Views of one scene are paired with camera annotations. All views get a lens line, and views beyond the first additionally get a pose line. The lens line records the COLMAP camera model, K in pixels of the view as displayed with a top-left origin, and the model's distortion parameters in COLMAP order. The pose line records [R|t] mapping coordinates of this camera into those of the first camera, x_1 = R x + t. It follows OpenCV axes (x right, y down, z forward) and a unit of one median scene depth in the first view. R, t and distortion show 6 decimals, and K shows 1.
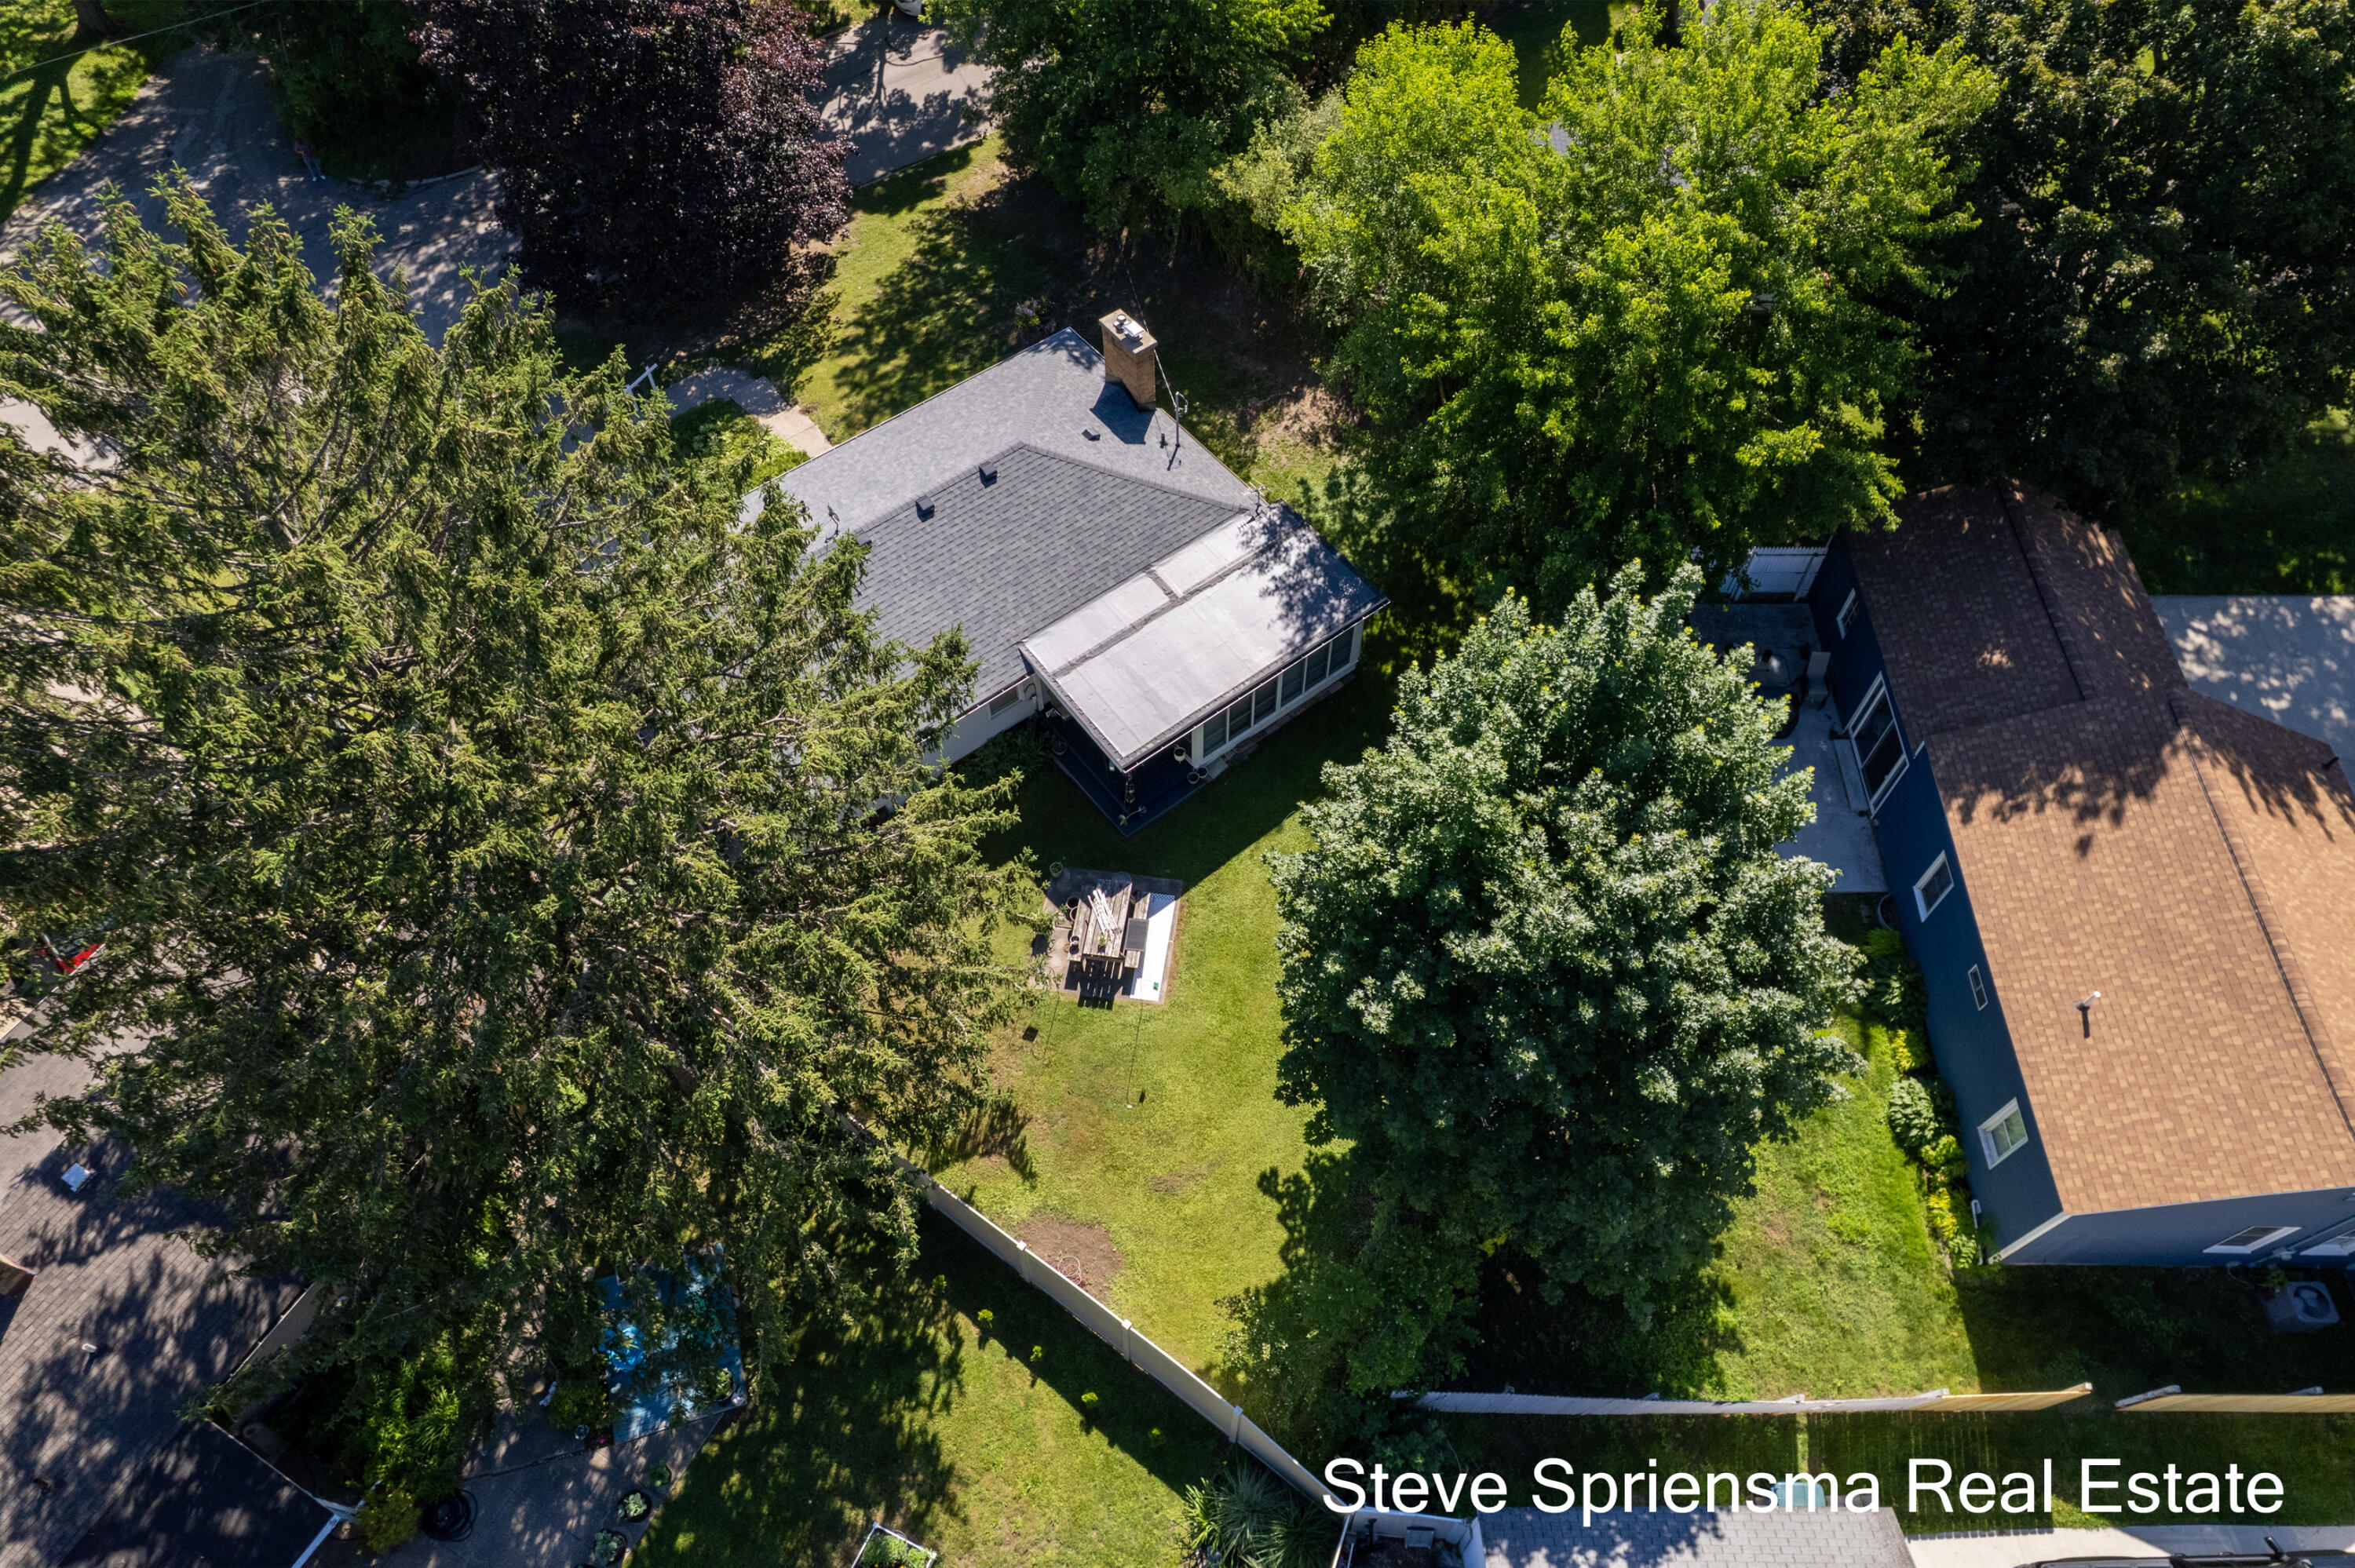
lens RADIAL K [[1523.2, 0, 1171.4], [0, 1523.2, 776.1], [0, 0, 1]] dist [-0.088744, 0.083998]
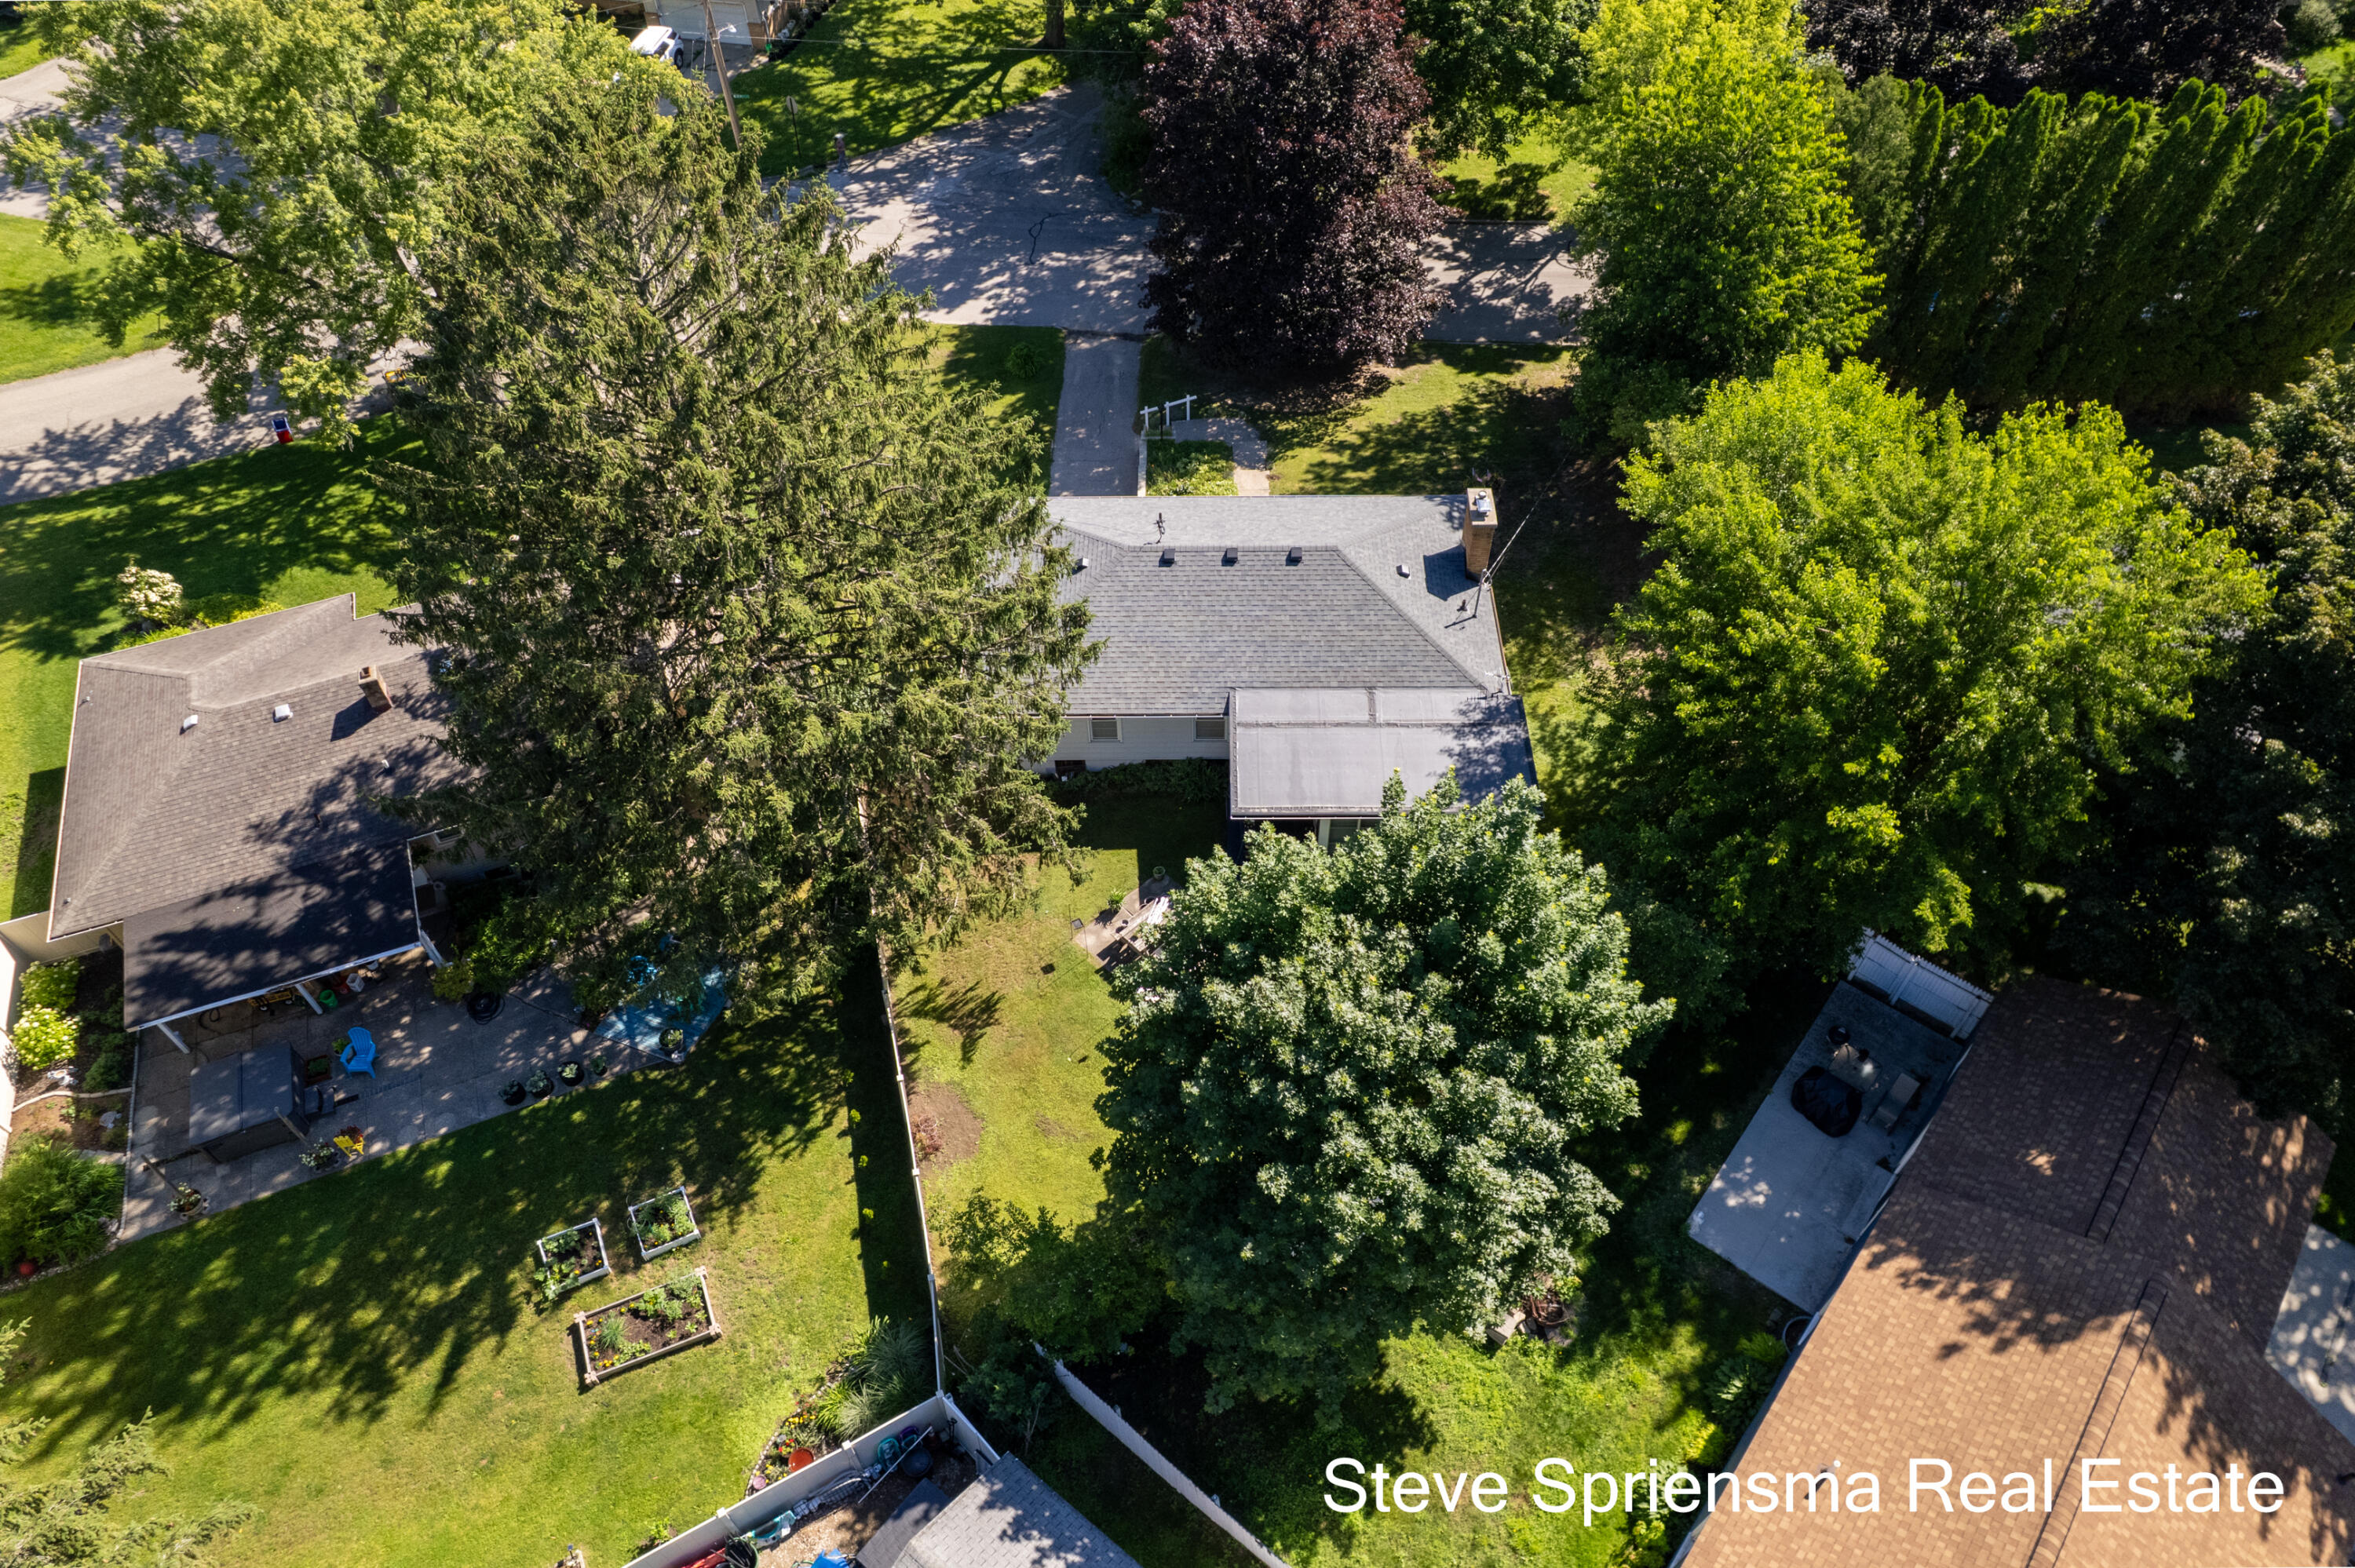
lens RADIAL K [[1495.4, 0, 1169.0], [0, 1495.4, 788.8], [0, 0, 1]] dist [-0.058623, 0.060870]
pose [[0.783325, 0.473848, -0.402331, 0.361048], [-0.513121, 0.858236, 0.011764, -0.010623], [0.350869, 0.197230, 0.915419, -0.049442]]
